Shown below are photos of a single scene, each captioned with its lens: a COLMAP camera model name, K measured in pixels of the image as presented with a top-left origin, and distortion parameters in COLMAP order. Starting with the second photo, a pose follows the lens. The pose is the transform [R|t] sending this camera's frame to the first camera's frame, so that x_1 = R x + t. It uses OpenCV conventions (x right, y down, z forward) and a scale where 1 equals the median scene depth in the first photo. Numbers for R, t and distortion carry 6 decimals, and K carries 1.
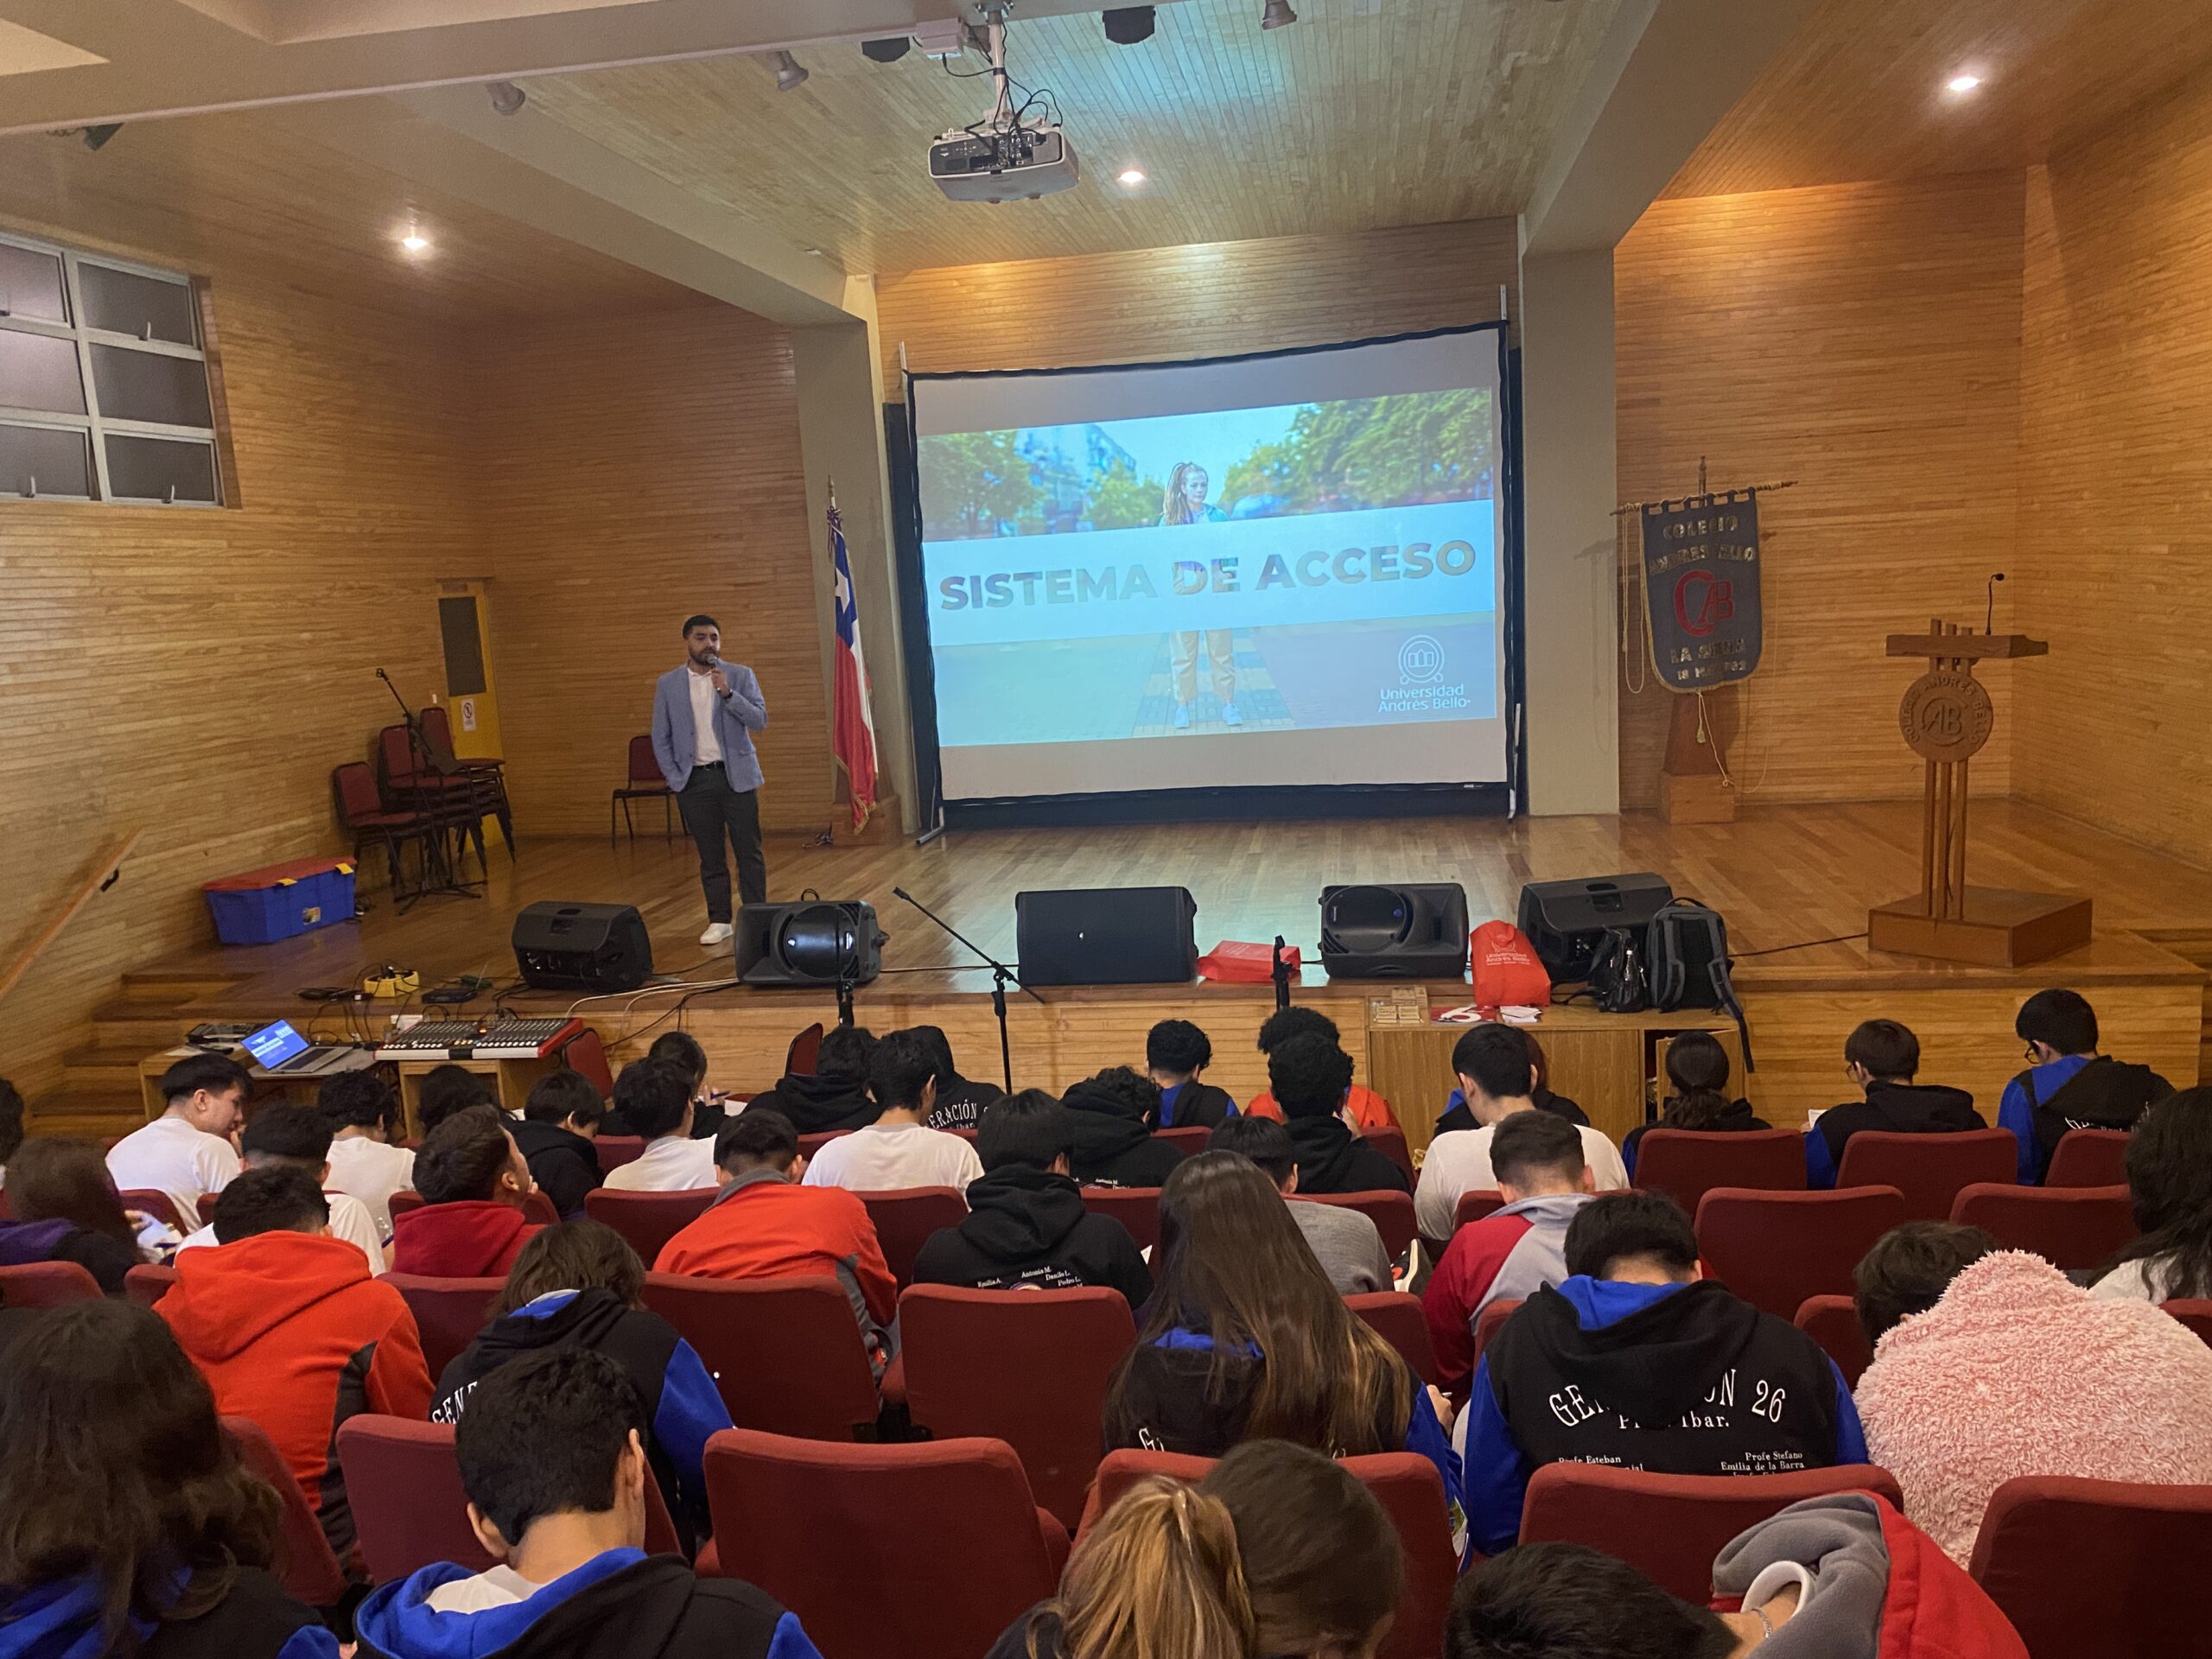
lens RADIAL K [[1676.0, 0, 1092.8], [0, 1676.0, 838.3], [0, 0, 1]] dist [0.015391, -0.012981]
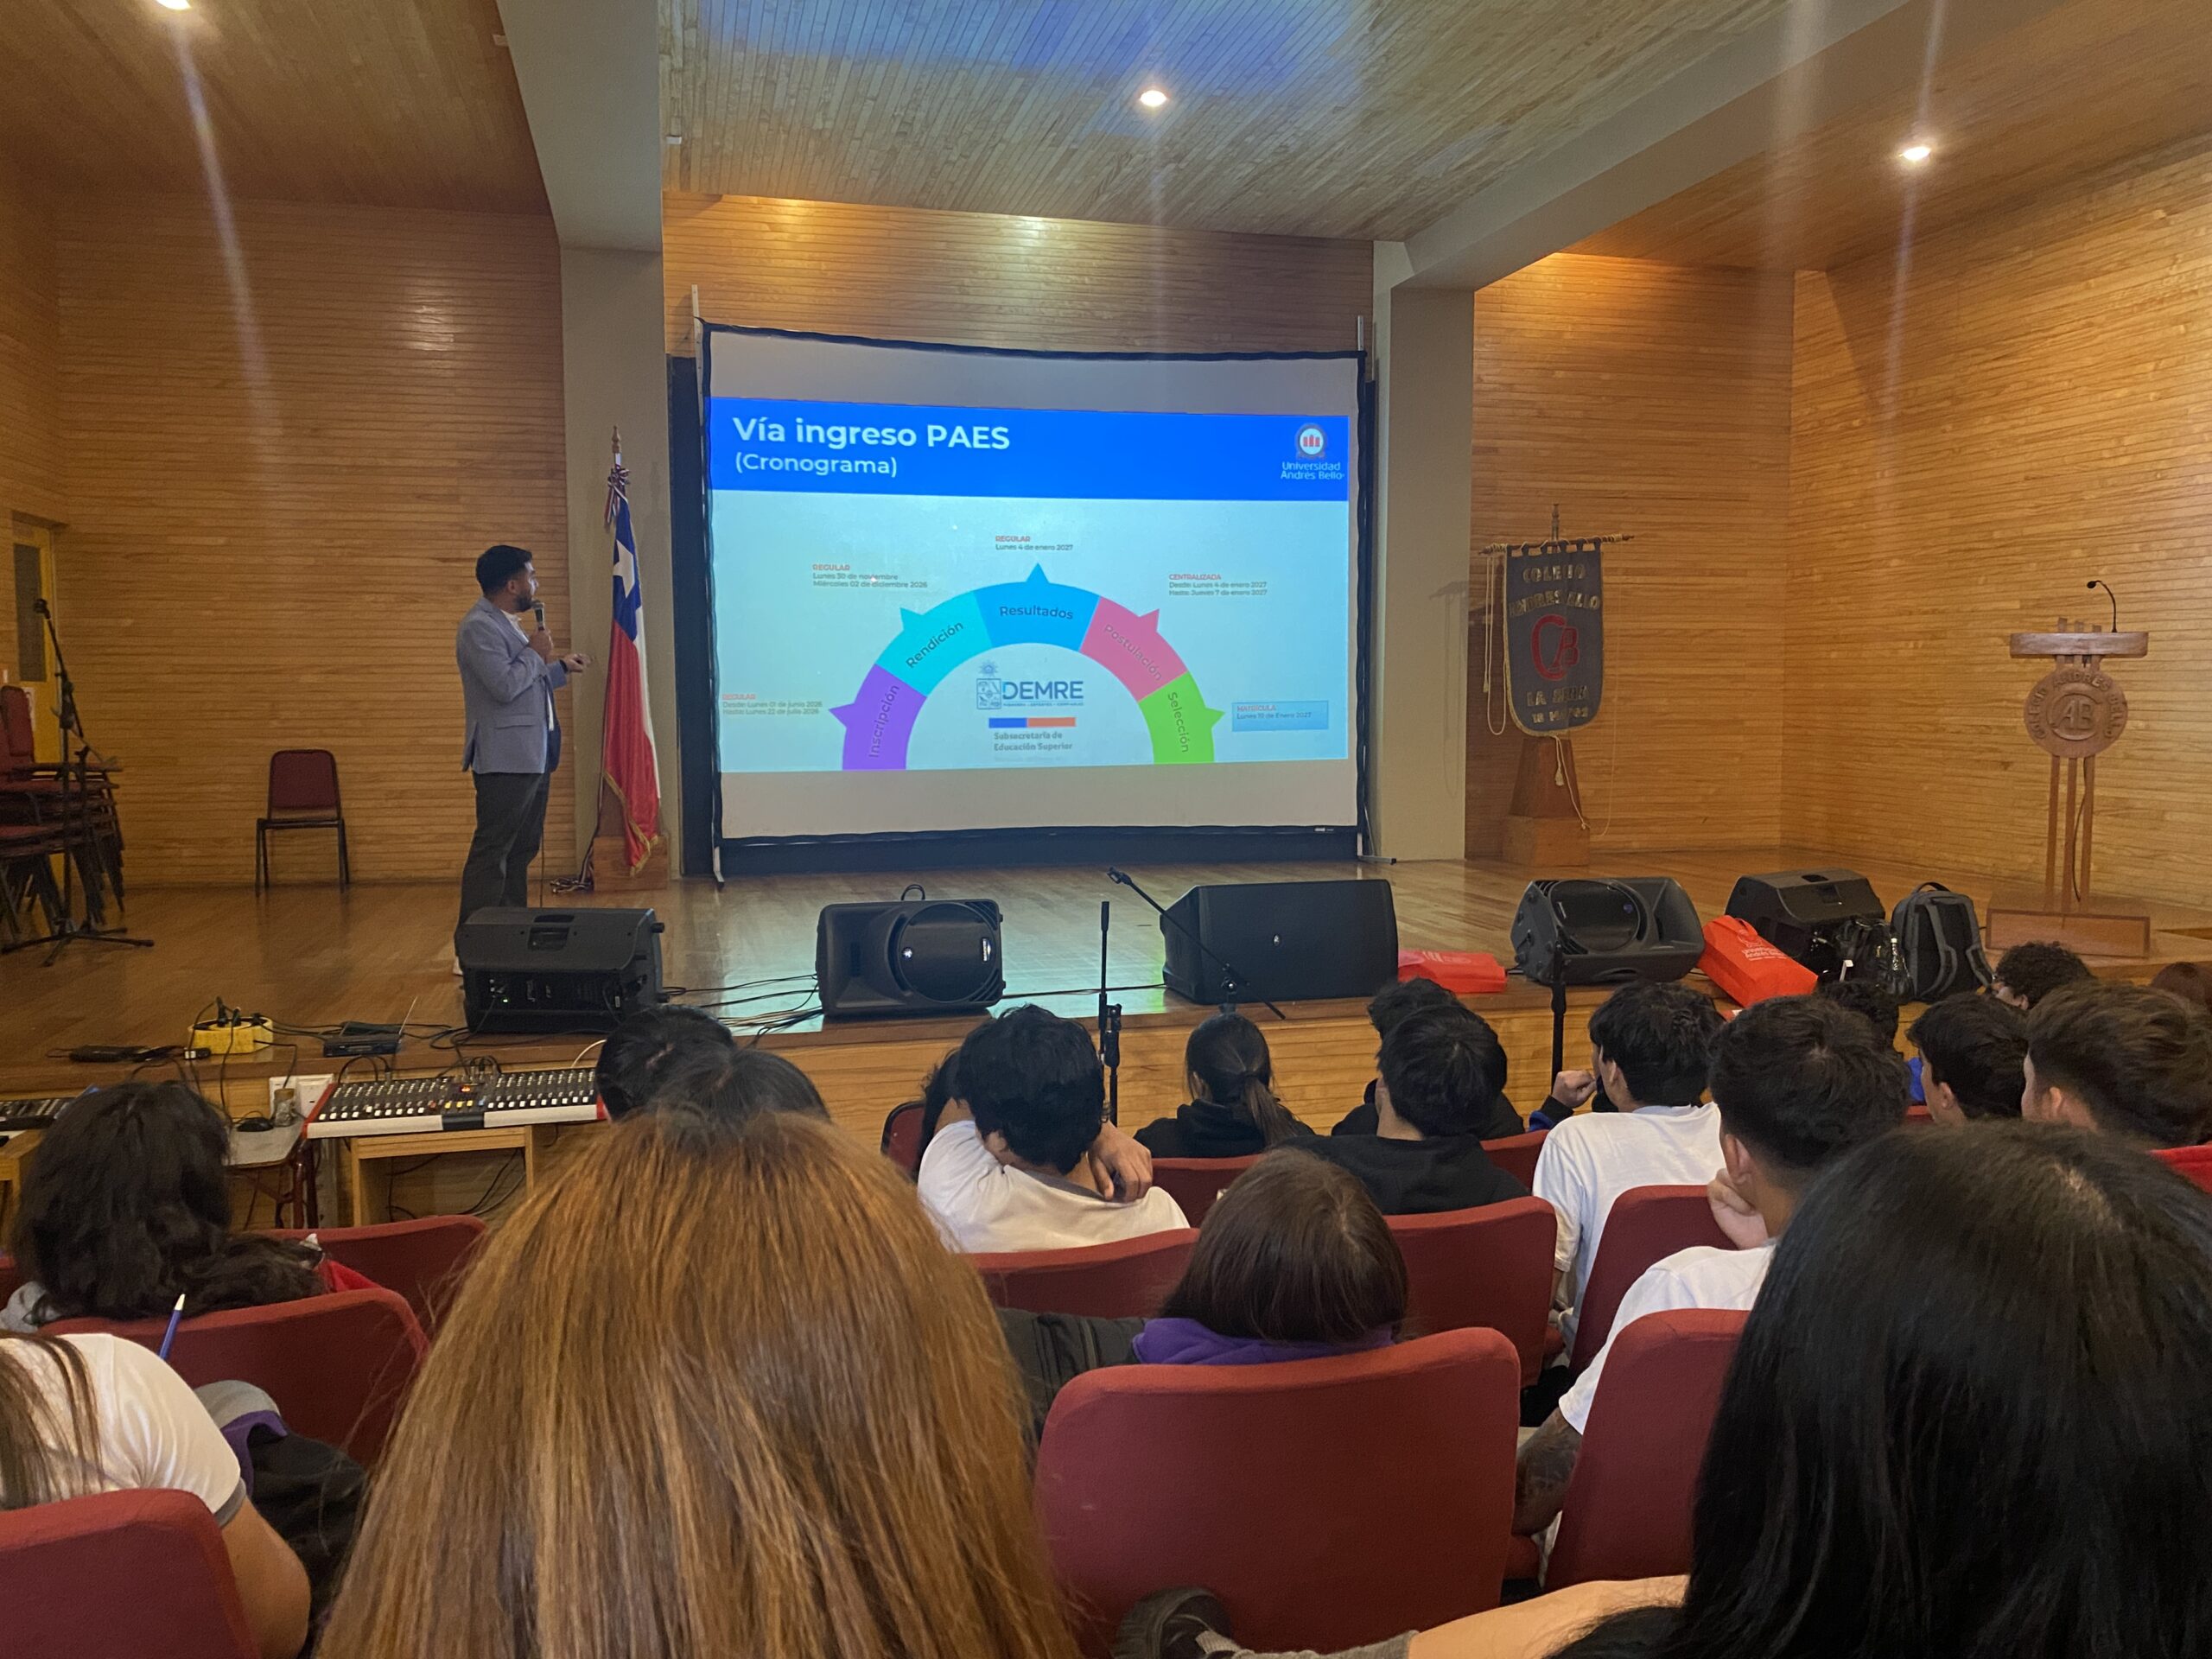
lens RADIAL K [[1676.0, 0, 1116.5], [0, 1676.0, 820.4], [0, 0, 1]] dist [0.015391, -0.012981]
pose [[0.914063, 0.026310, 0.404718, -0.330590], [0.011084, 0.995900, -0.089775, 0.059082], [-0.405420, 0.086546, 0.910024, 0.236664]]
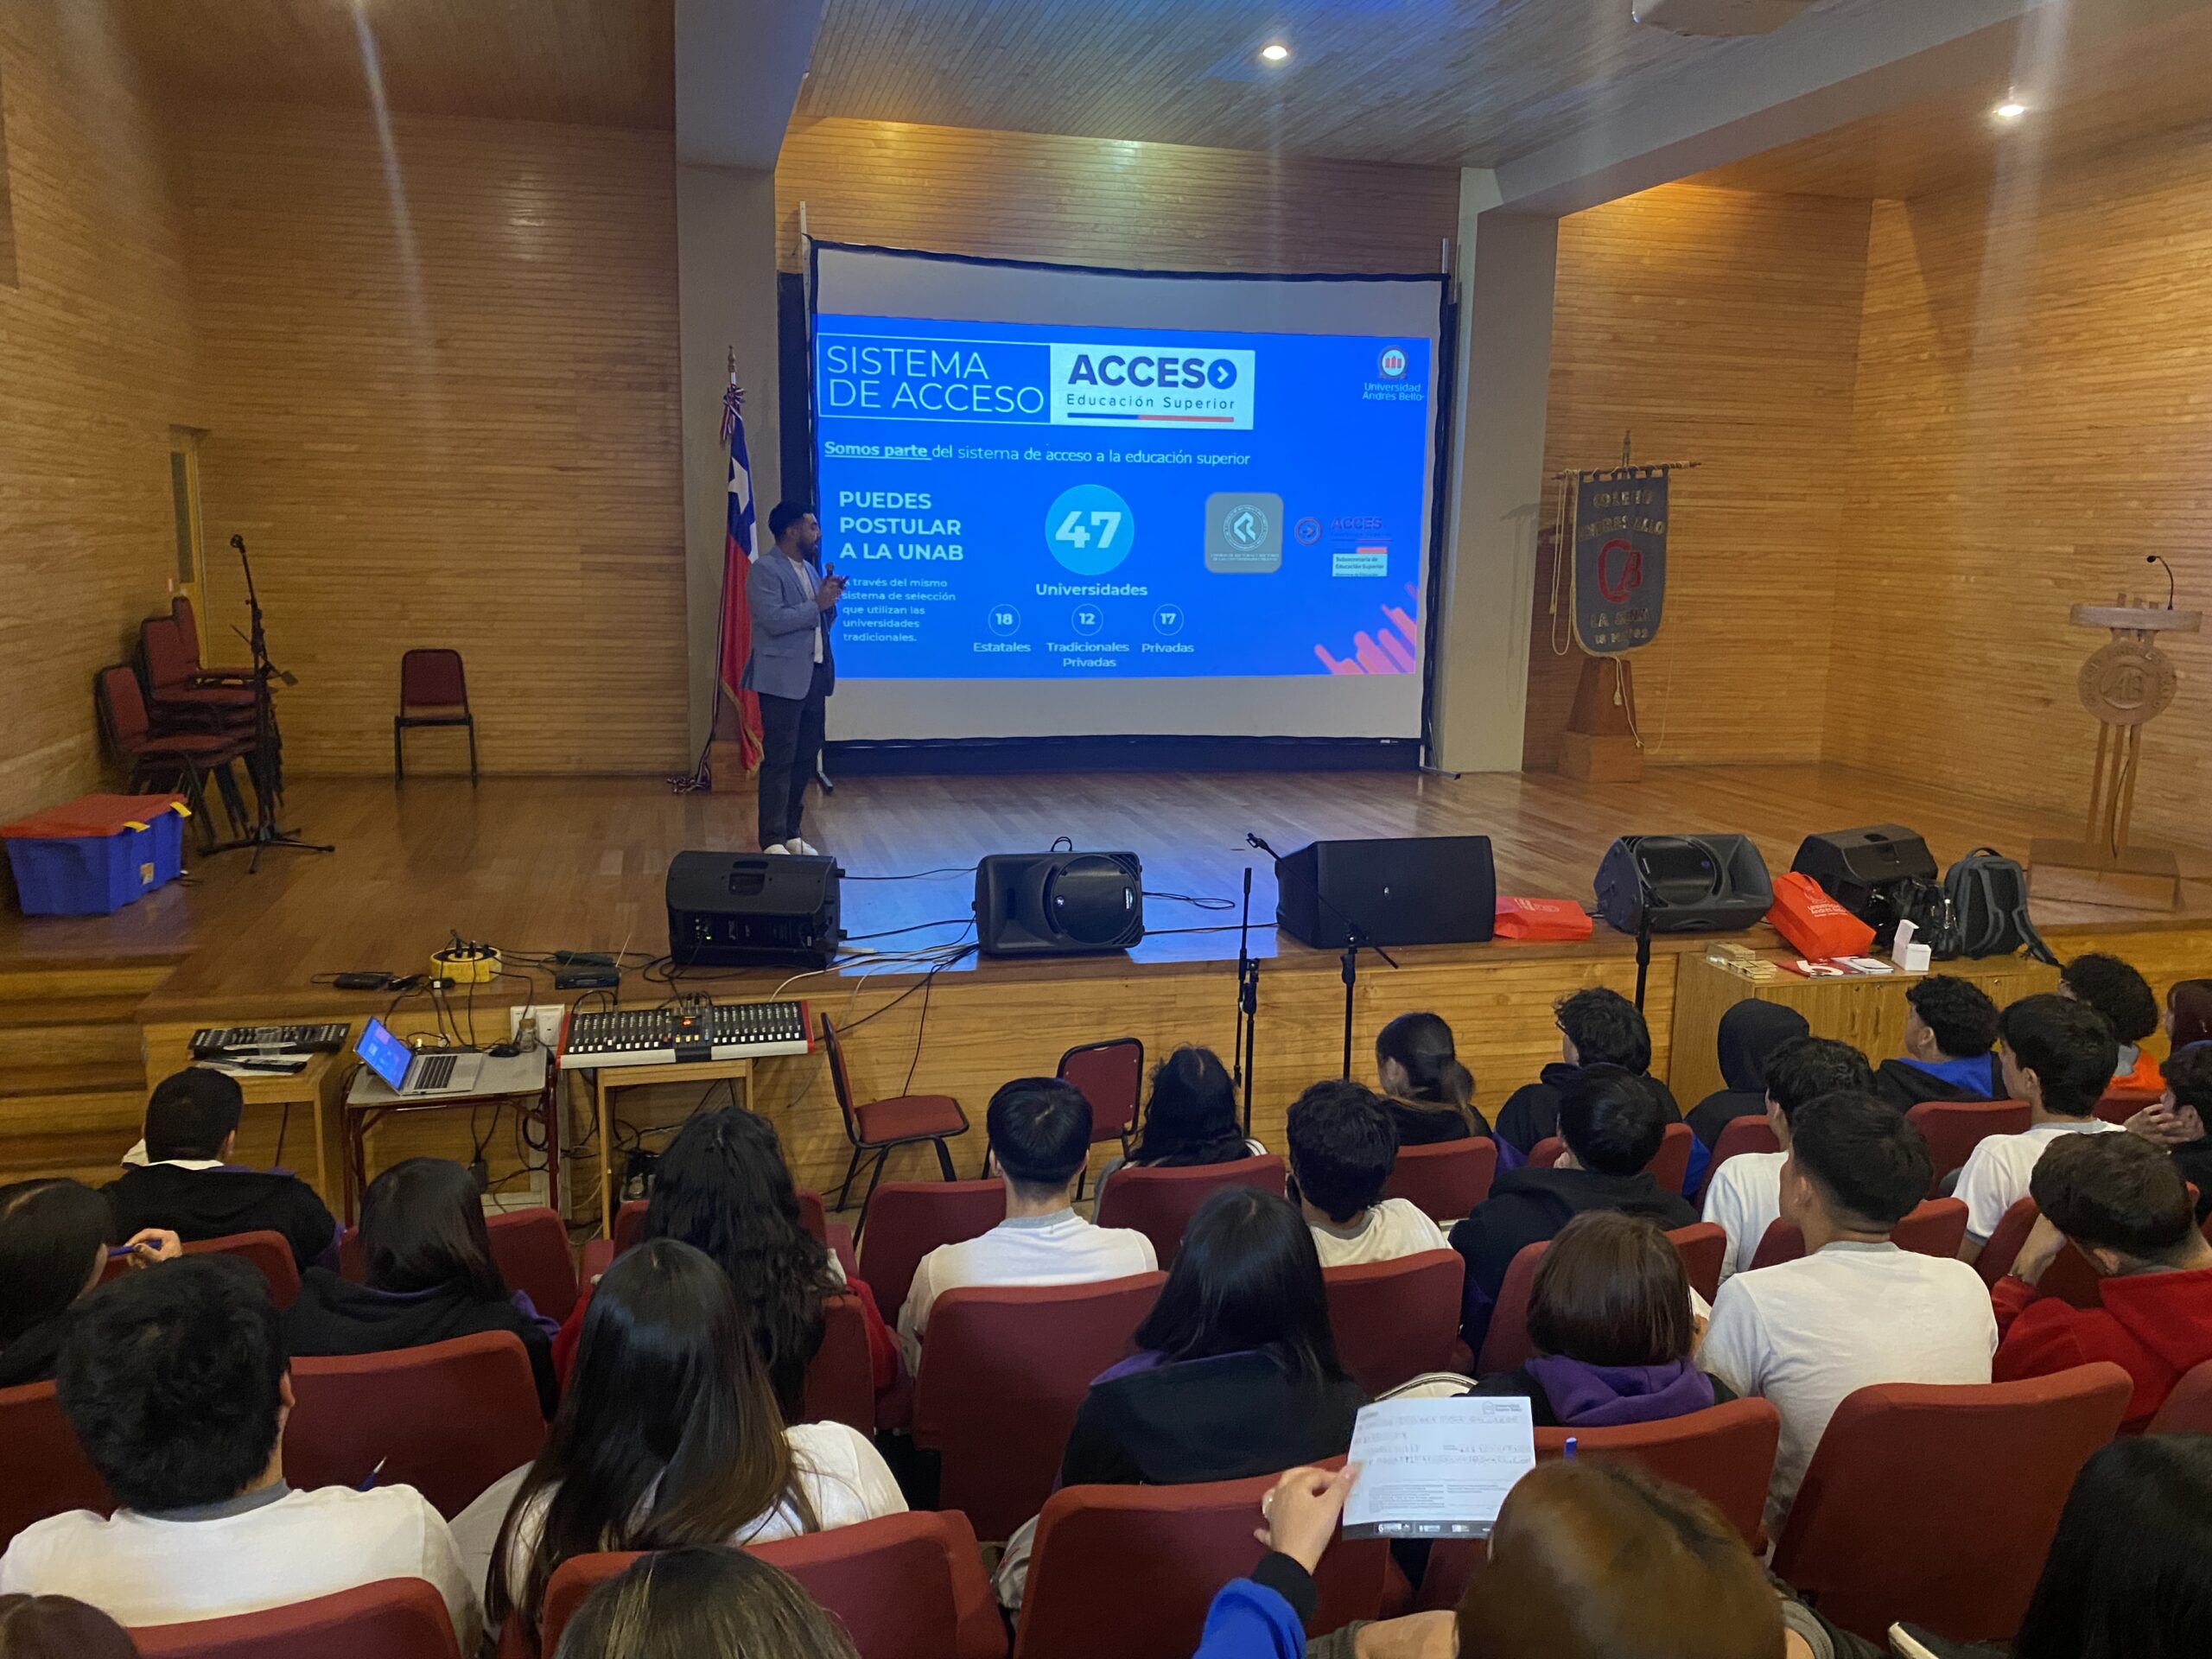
lens RADIAL K [[1676.0, 0, 1108.4], [0, 1676.0, 820.4], [0, 0, 1]] dist [0.015391, -0.012981]
pose [[0.915830, 0.009304, 0.401458, -0.407231], [-0.013336, 0.999885, 0.007249, 0.013584], [-0.401344, -0.011993, 0.915849, 0.198917]]
